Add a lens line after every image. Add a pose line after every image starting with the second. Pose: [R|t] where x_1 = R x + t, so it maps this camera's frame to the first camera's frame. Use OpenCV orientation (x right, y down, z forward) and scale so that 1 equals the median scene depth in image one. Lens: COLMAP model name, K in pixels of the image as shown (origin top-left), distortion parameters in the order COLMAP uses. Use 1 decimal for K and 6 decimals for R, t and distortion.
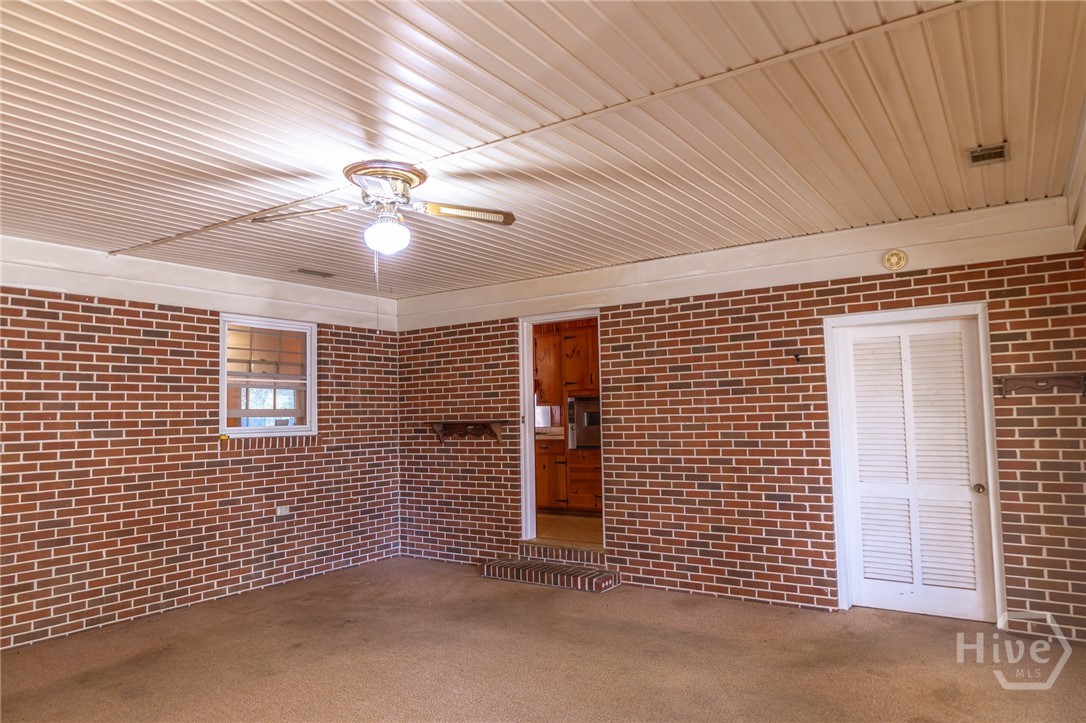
lens RADIAL K [[706.2, 0, 548.1], [0, 706.2, 362.4], [0, 0, 1]] dist [0.006586, 0.004420]
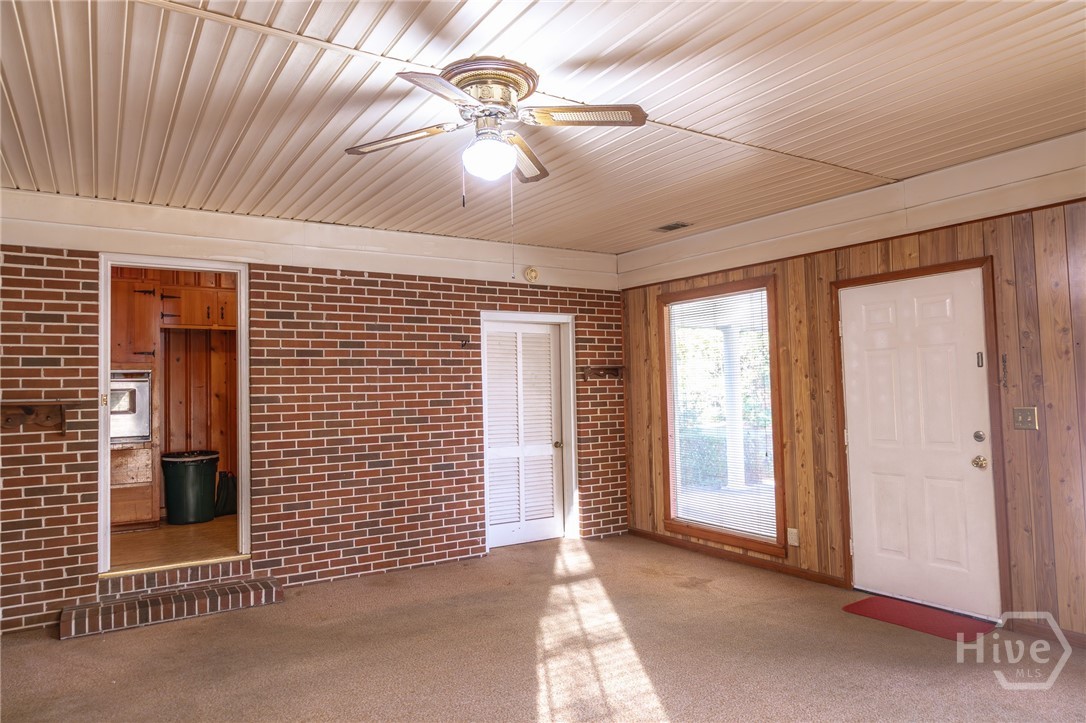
lens RADIAL K [[706.2, 0, 548.9], [0, 706.2, 359.2], [0, 0, 1]] dist [0.006586, 0.004420]
pose [[0.400409, 0.054275, 0.914728, -0.633957], [-0.057002, 0.997786, -0.034252, 0.050384], [-0.914562, -0.038427, 0.402617, 0.405756]]
